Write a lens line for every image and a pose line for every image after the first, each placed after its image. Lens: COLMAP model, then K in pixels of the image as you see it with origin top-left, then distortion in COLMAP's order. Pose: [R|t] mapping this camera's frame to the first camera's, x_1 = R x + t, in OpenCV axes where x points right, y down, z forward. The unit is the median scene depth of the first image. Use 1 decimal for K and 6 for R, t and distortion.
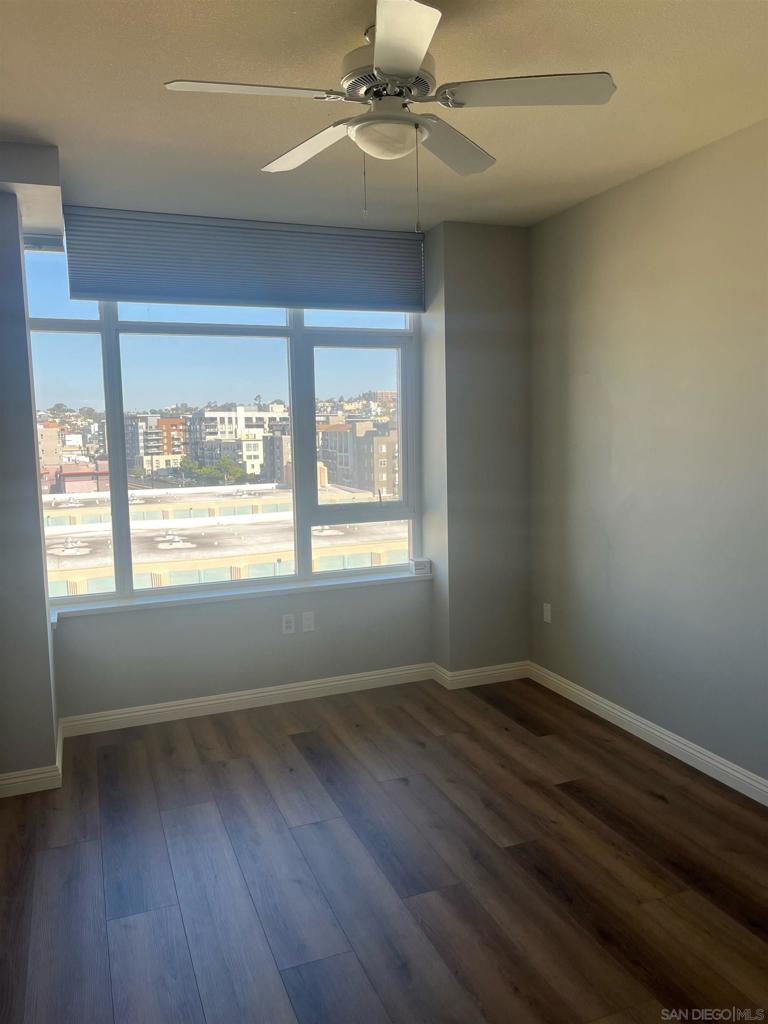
lens RADIAL K [[759.6, 0, 390.3], [0, 759.6, 507.7], [0, 0, 1]] dist [-0.002961, -0.003989]
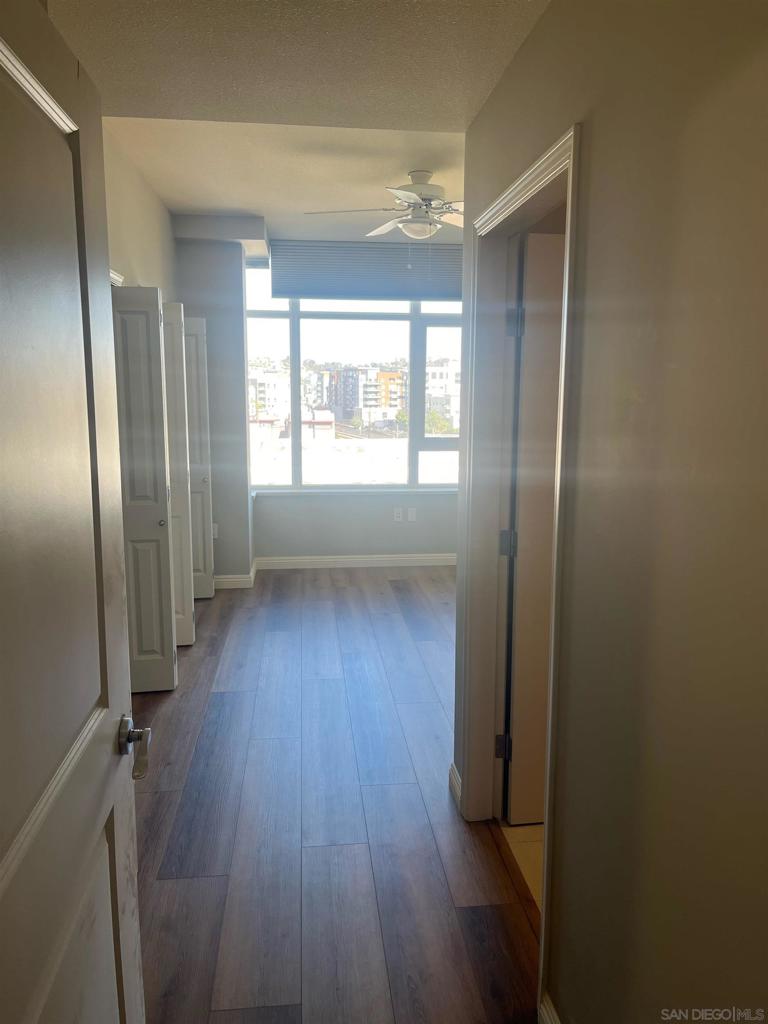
lens RADIAL K [[759.6, 0, 390.3], [0, 759.6, 507.7], [0, 0, 1]] dist [-0.002961, -0.003989]
pose [[0.963216, 0.068740, -0.259787, 0.265722], [-0.053868, 0.996498, 0.063949, 0.049787], [0.263274, -0.047603, 0.963546, -0.498278]]
